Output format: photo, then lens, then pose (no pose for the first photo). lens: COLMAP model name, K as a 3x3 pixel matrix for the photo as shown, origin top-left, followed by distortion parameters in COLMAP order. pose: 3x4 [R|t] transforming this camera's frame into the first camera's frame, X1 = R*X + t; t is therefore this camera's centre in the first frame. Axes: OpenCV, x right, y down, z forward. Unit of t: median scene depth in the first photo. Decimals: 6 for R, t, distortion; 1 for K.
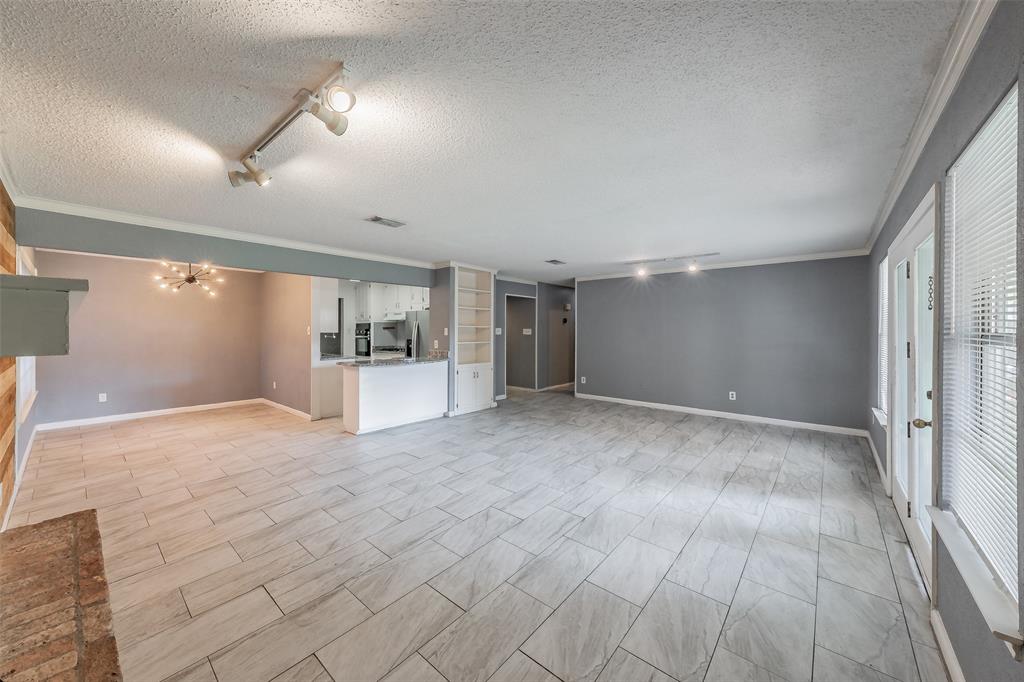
lens RADIAL K [[379.2, 0, 494.8], [0, 379.2, 338.0], [0, 0, 1]] dist [-0.002457, -0.000234]
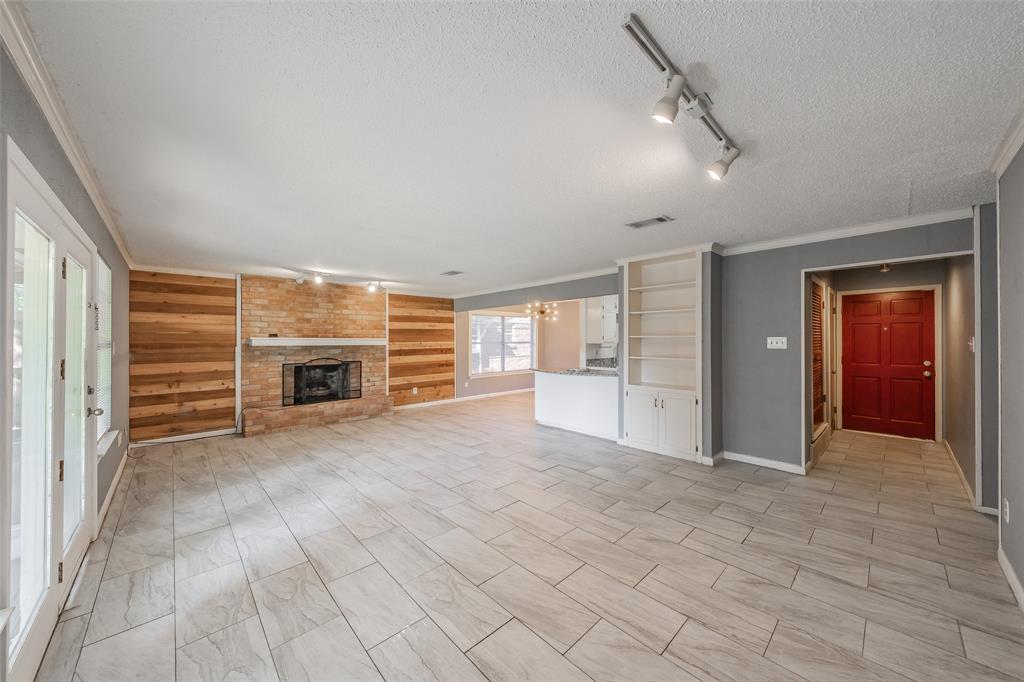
lens RADIAL K [[355.7, 0, 487.1], [0, 355.7, 337.9], [0, 0, 1]] dist [0.000037, 0.000022]
pose [[-0.119376, -0.009165, -0.992807, 1.132560], [-0.014297, 0.999870, -0.007511, -0.029435], [0.992746, 0.013298, -0.119491, 1.284402]]
